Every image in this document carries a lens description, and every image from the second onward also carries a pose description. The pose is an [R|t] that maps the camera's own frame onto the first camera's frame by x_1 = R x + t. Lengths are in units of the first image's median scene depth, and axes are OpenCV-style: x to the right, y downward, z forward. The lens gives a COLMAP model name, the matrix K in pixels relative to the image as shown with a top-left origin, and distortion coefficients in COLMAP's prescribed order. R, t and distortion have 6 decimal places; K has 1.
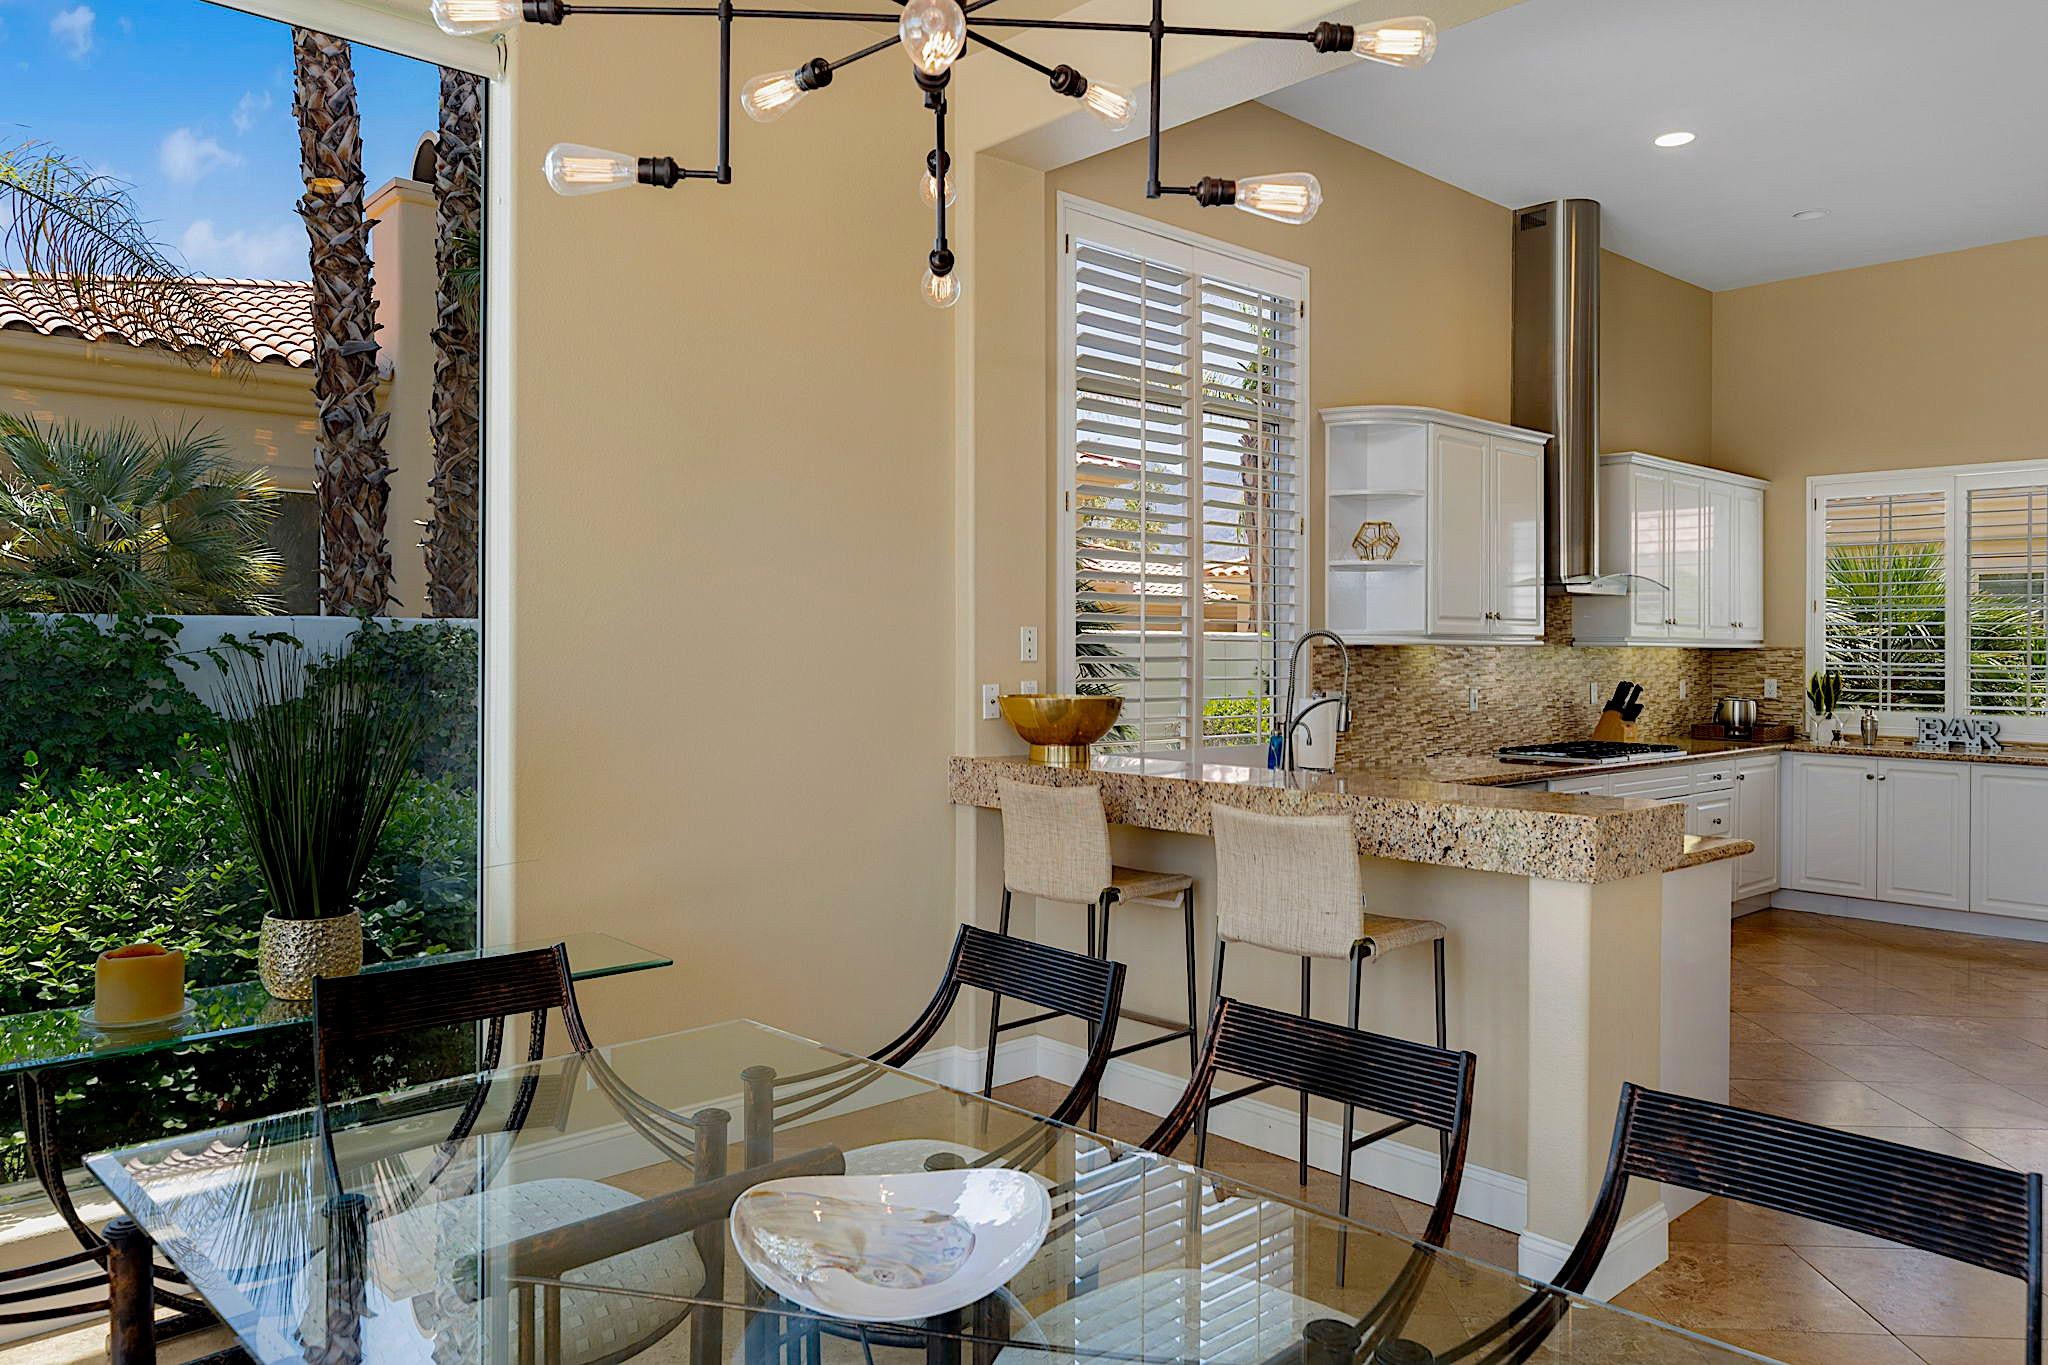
lens RADIAL K [[1415.9, 0, 1001.7], [0, 1415.9, 653.8], [0, 0, 1]] dist [0.004607, -0.002492]
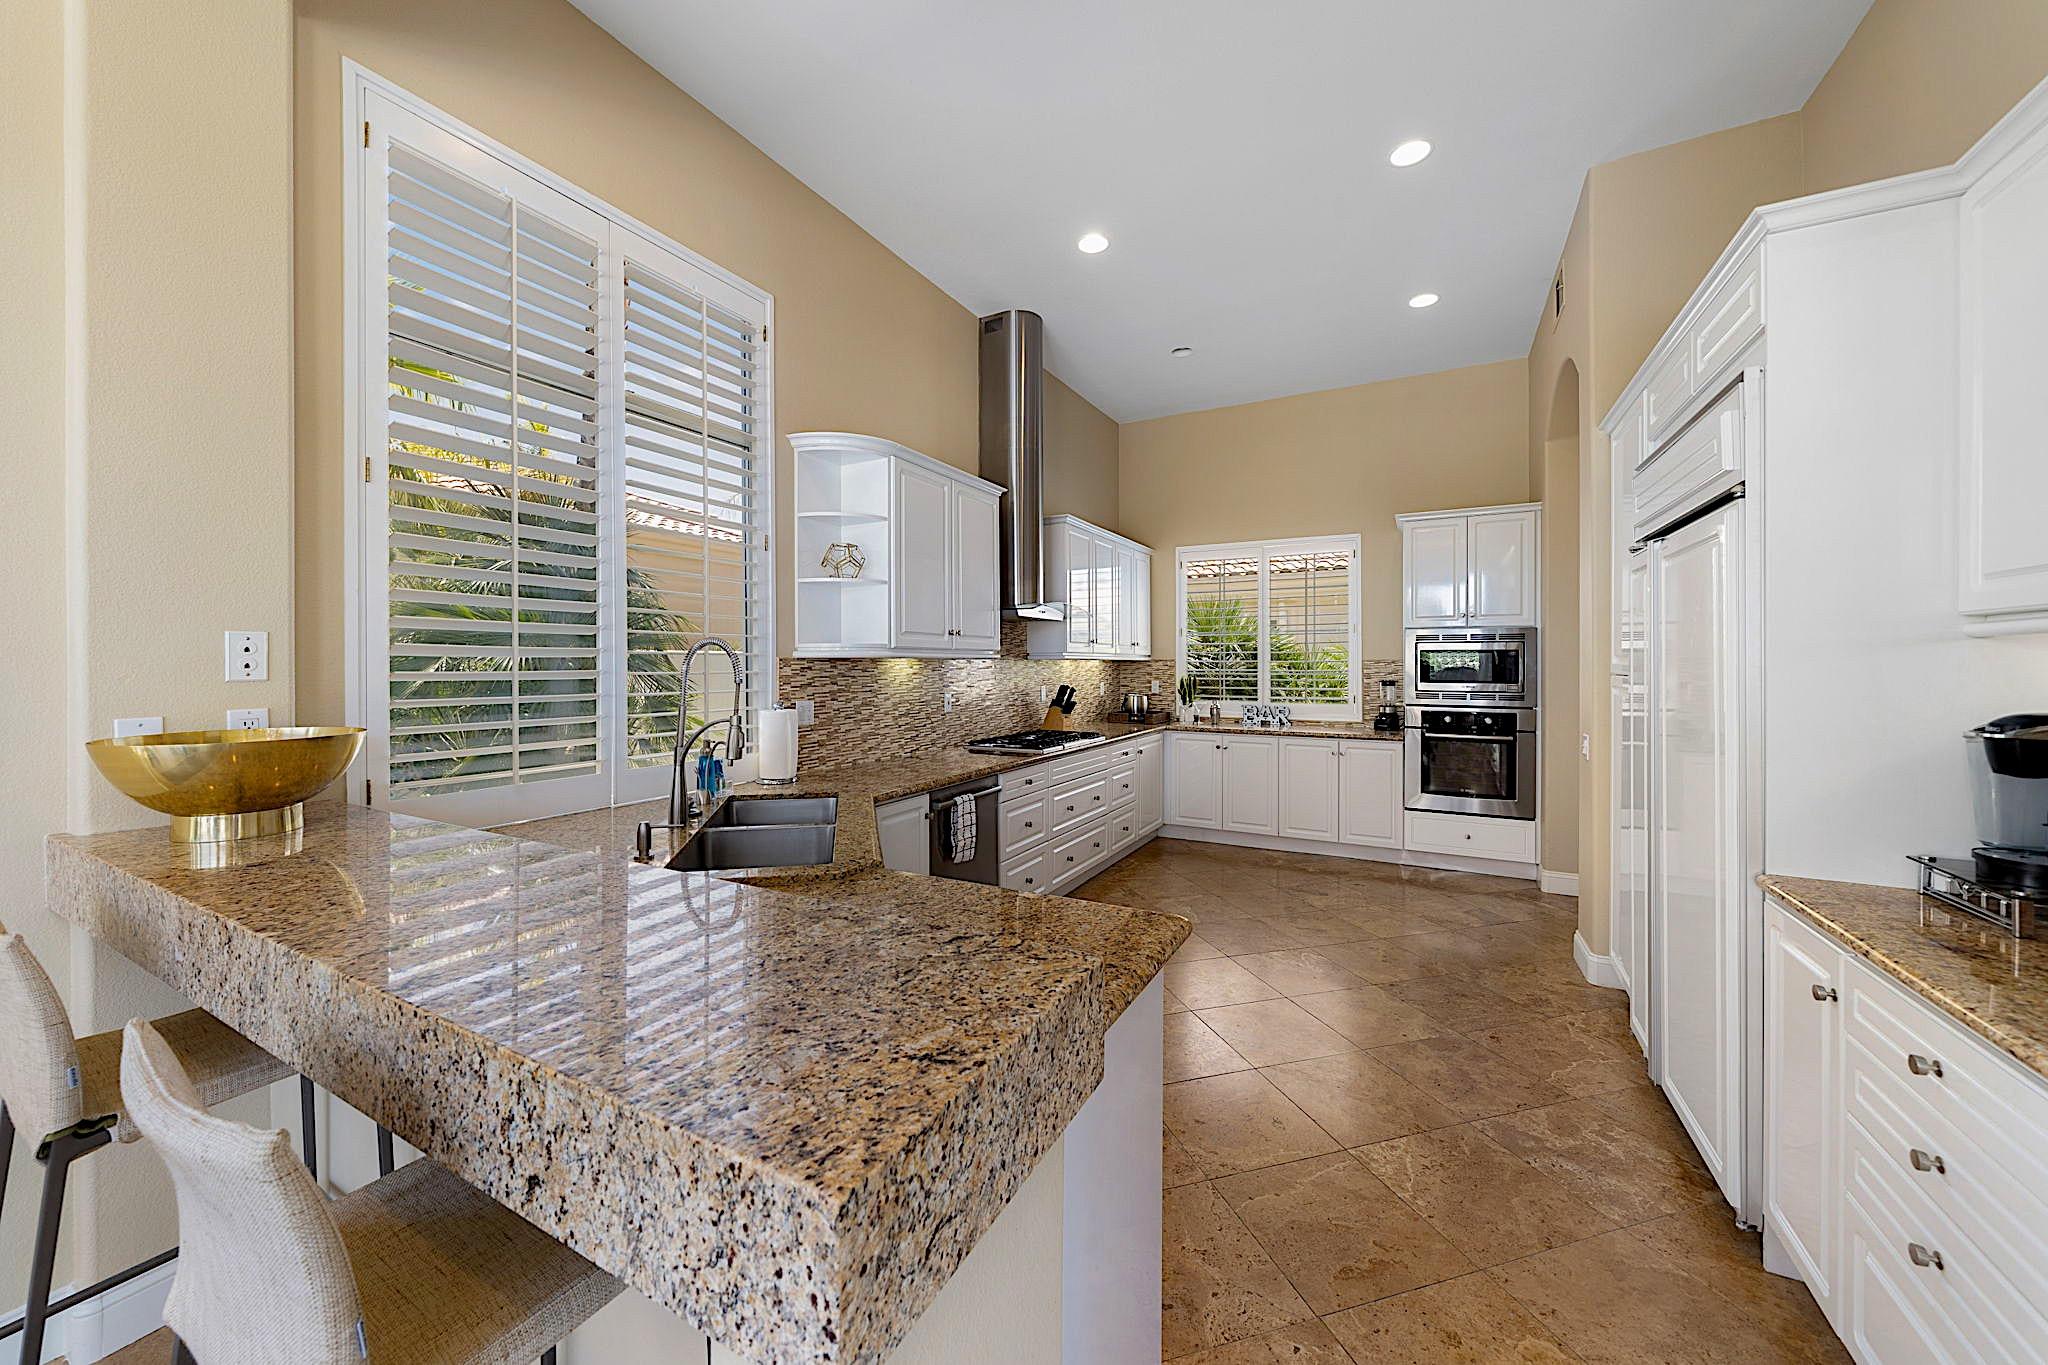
lens RADIAL K [[739.7, 0, 1017.0], [0, 739.7, 674.0], [0, 0, 1]] dist [-0.000756, -0.000124]
pose [[0.945284, -0.010165, 0.326090, 0.168857], [0.006791, 0.999911, 0.011482, 0.000612], [-0.326178, -0.008639, 0.945269, 0.349939]]
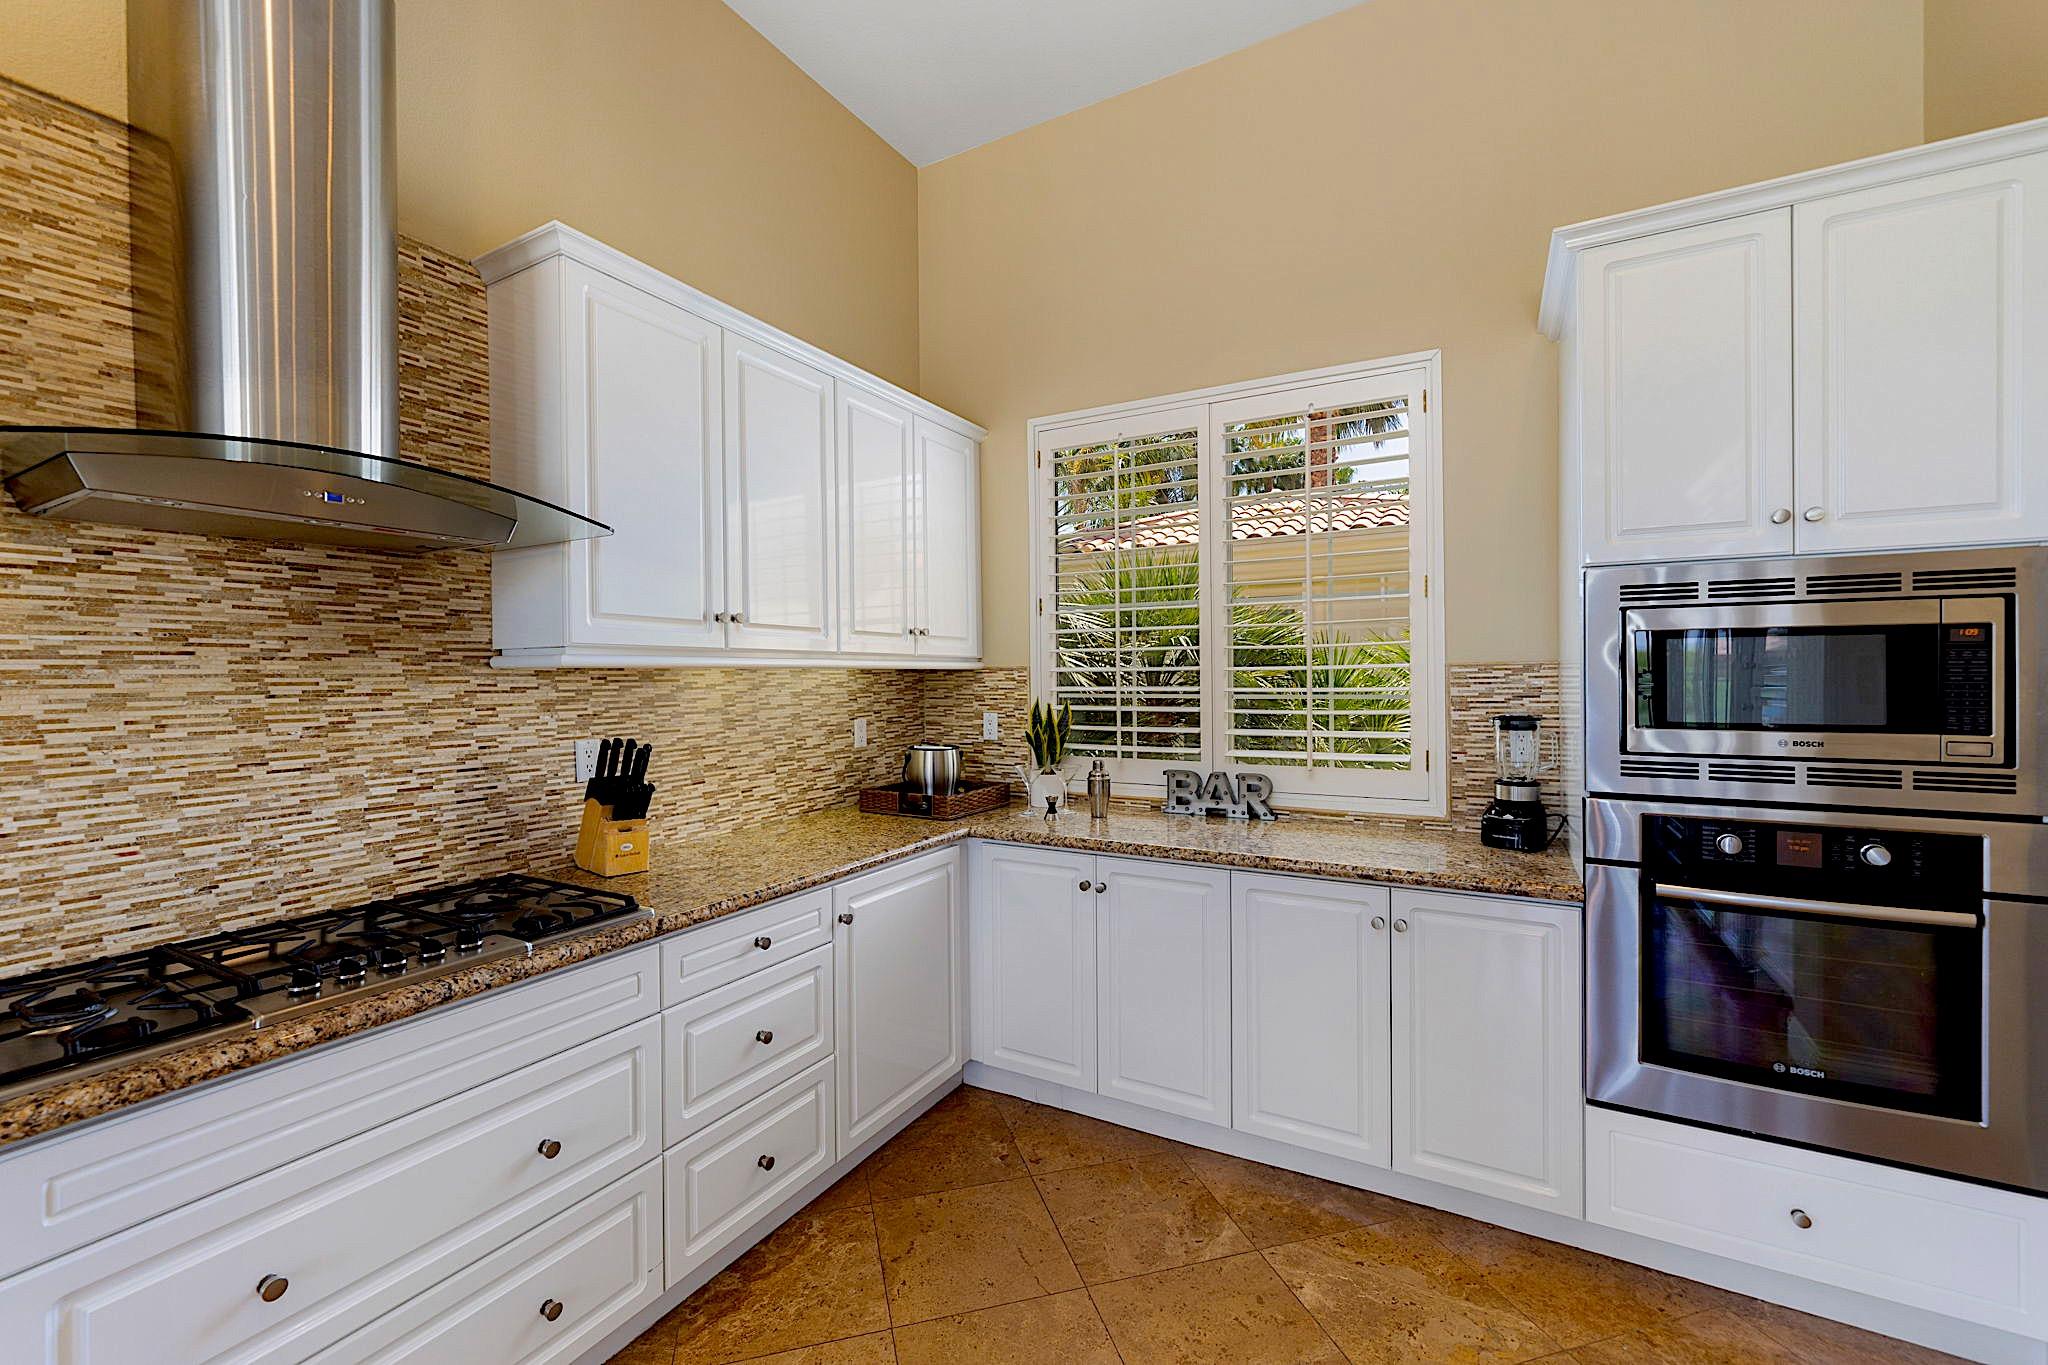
lens RADIAL K [[846.3, 0, 1018.5], [0, 846.3, 691.8], [0, 0, 1]] dist [0.000359, 0.000482]
pose [[0.947248, -0.020248, 0.319861, 0.484989], [0.015539, 0.999730, 0.017266, 0.000439], [-0.320124, -0.011385, 0.947307, 0.691272]]
